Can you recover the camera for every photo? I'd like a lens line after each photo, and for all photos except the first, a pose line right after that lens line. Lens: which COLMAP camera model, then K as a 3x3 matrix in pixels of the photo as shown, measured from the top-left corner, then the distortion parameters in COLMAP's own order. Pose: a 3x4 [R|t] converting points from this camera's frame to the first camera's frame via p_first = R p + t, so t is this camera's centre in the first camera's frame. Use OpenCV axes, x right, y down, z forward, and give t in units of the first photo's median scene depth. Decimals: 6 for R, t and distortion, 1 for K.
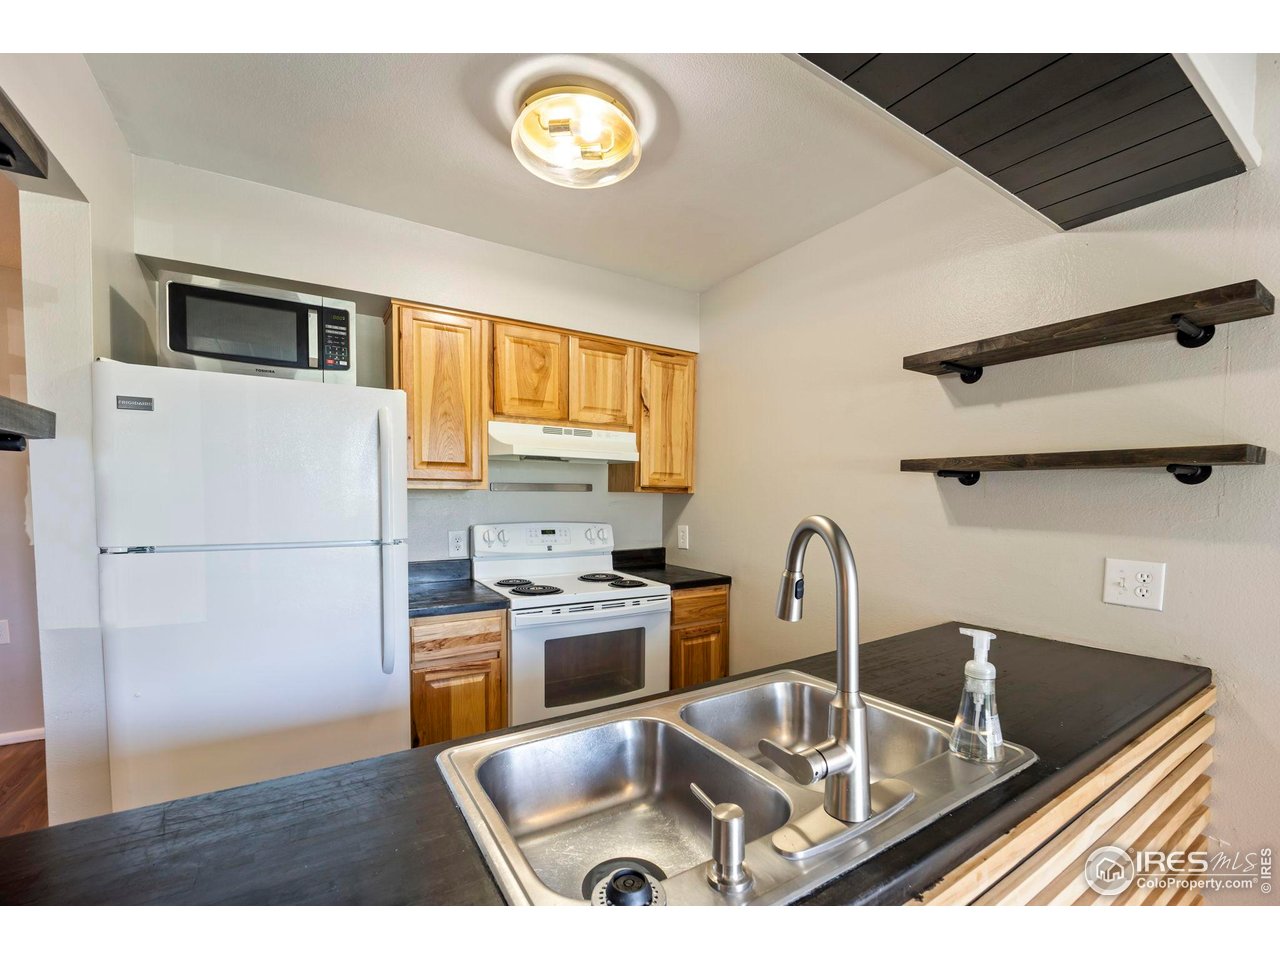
lens RADIAL K [[537.1, 0, 646.7], [0, 537.1, 525.6], [0, 0, 1]] dist [-0.022236, 0.000384]
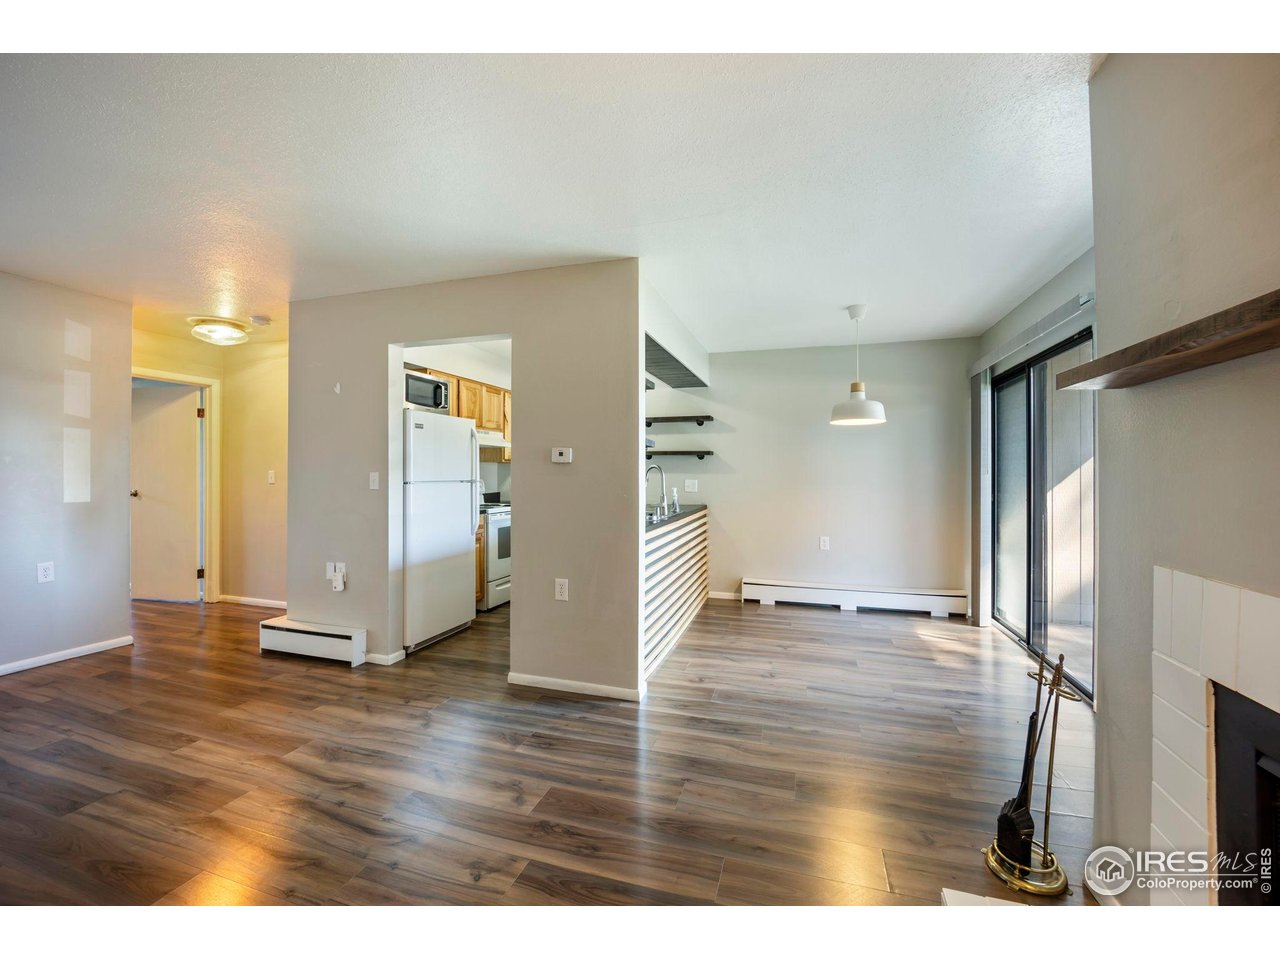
lens RADIAL K [[522.6, 0, 643.6], [0, 522.6, 477.9], [0, 0, 1]] dist [-0.023968, 0.000530]
pose [[0.761030, -0.014774, 0.648548, -0.966617], [0.039607, 0.998934, -0.023720, 0.069365], [-0.647506, 0.043738, 0.760804, -0.896089]]
